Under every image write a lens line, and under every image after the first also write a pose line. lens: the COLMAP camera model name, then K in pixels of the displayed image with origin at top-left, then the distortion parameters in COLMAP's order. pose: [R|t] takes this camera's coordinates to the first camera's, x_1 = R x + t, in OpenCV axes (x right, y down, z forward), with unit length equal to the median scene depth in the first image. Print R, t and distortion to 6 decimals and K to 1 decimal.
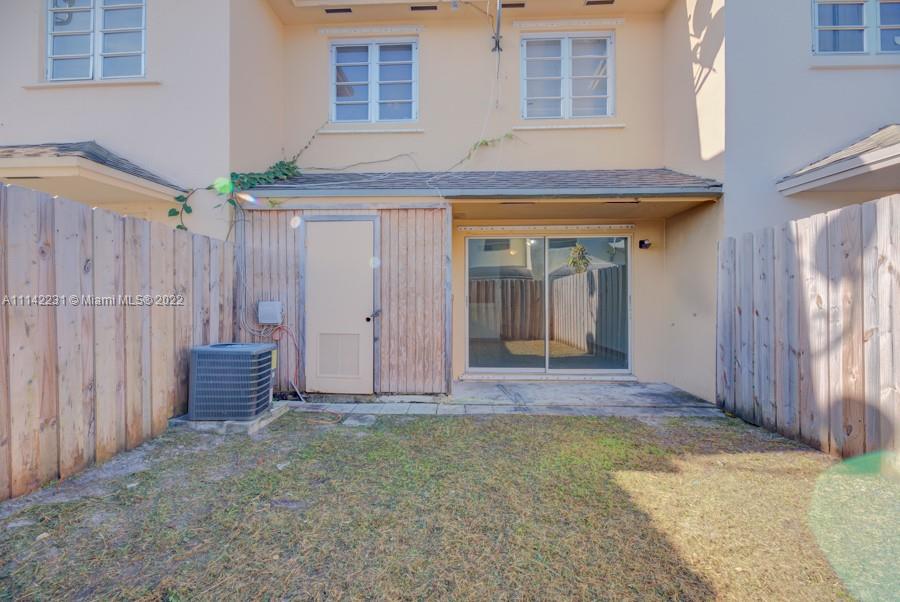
lens RADIAL K [[364.1, 0, 441.9], [0, 364.1, 297.1], [0, 0, 1]] dist [0.000995, -0.004579]
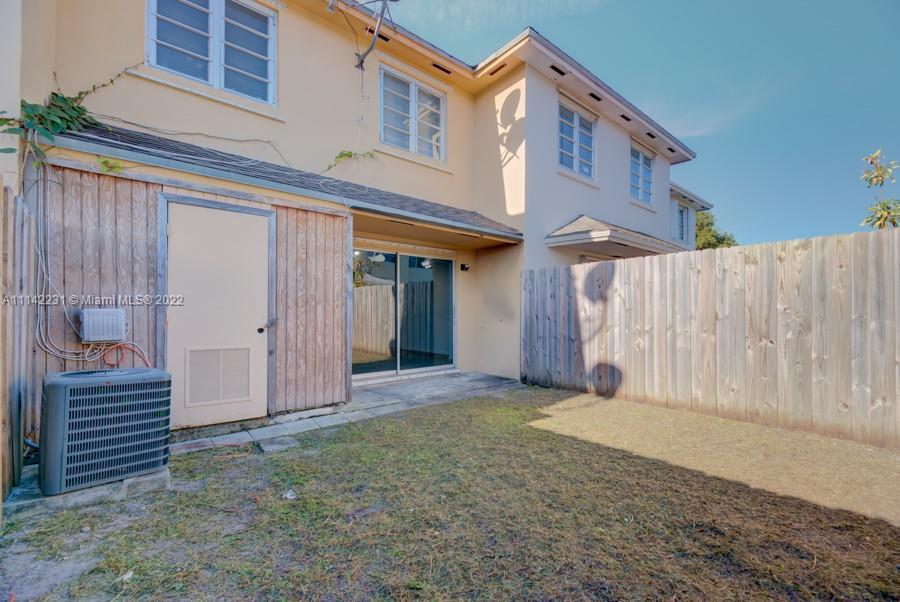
lens RADIAL K [[379.1, 0, 451.2], [0, 379.1, 304.3], [0, 0, 1]] dist [0.001103, -0.005129]
pose [[0.733809, 0.016424, 0.679158, -0.486567], [-0.012502, 0.999865, -0.010673, 0.003834], [-0.679241, -0.000659, 0.733915, 0.036963]]
